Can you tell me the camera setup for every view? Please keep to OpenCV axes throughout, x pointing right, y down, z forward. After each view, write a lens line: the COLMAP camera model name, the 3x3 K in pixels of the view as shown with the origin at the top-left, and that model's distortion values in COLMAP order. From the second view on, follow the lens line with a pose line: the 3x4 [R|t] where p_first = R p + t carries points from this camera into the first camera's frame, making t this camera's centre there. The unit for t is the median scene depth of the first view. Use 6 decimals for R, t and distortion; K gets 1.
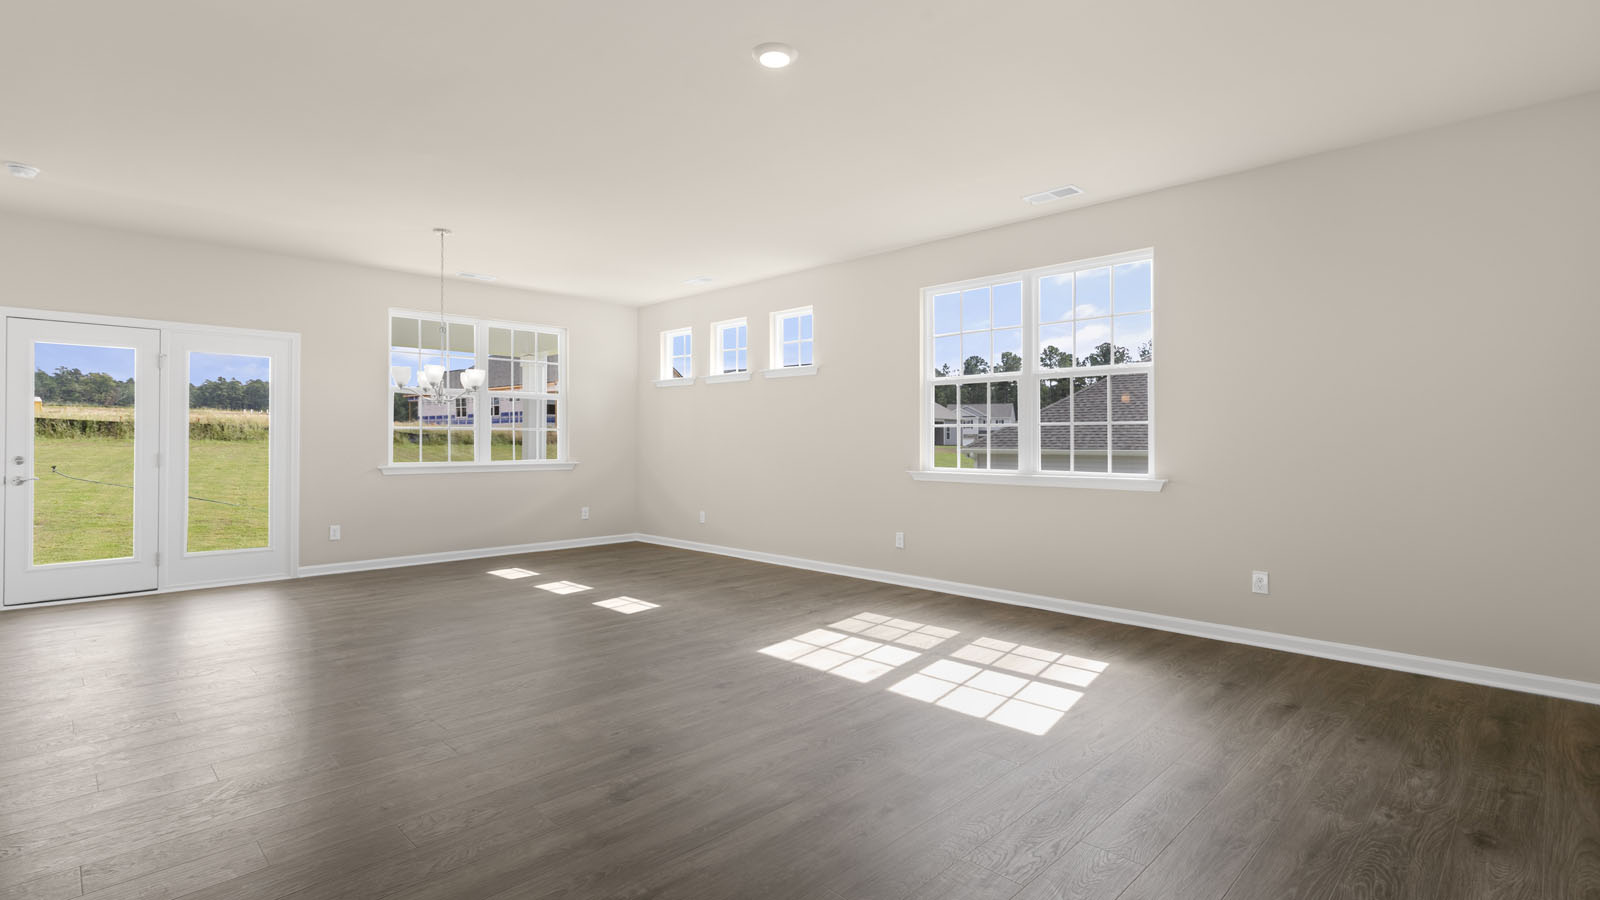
lens RADIAL K [[741.2, 0, 800.0], [0, 741.2, 450.0], [0, 0, 1]] dist [0.000873, -0.000018]
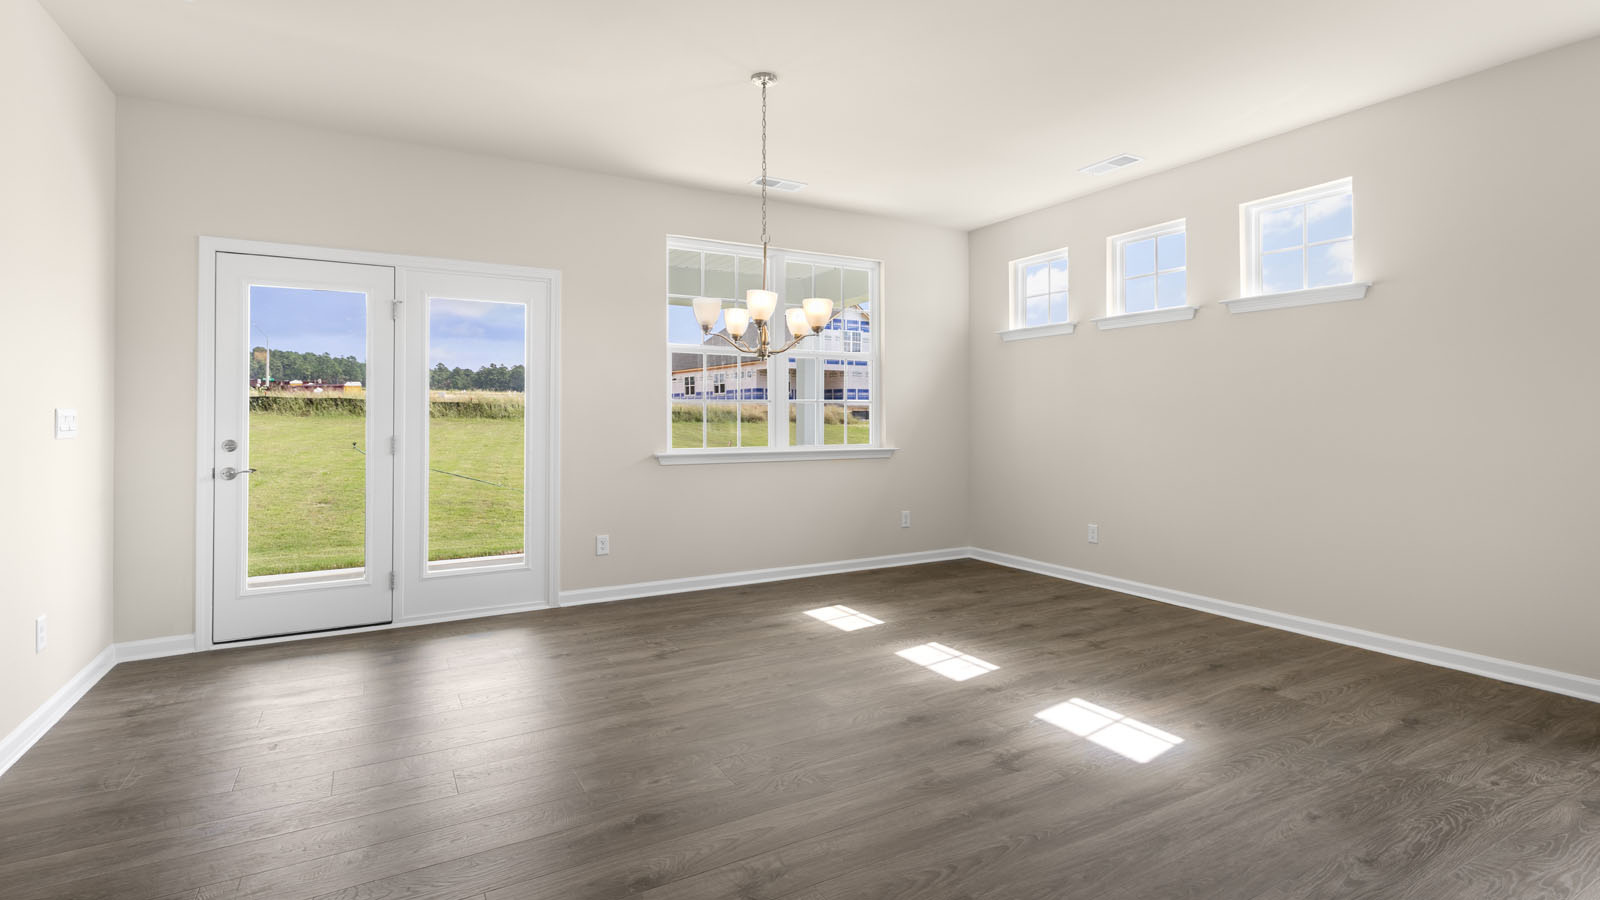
lens RADIAL K [[745.9, 0, 799.2], [0, 745.9, 427.7], [0, 0, 1]] dist [0.001297, 0.000062]
pose [[0.962790, 0.000437, -0.270252, -0.228225], [-0.000138, 0.999999, 0.001125, -0.003509], [0.270252, -0.001046, 0.962789, 0.324835]]
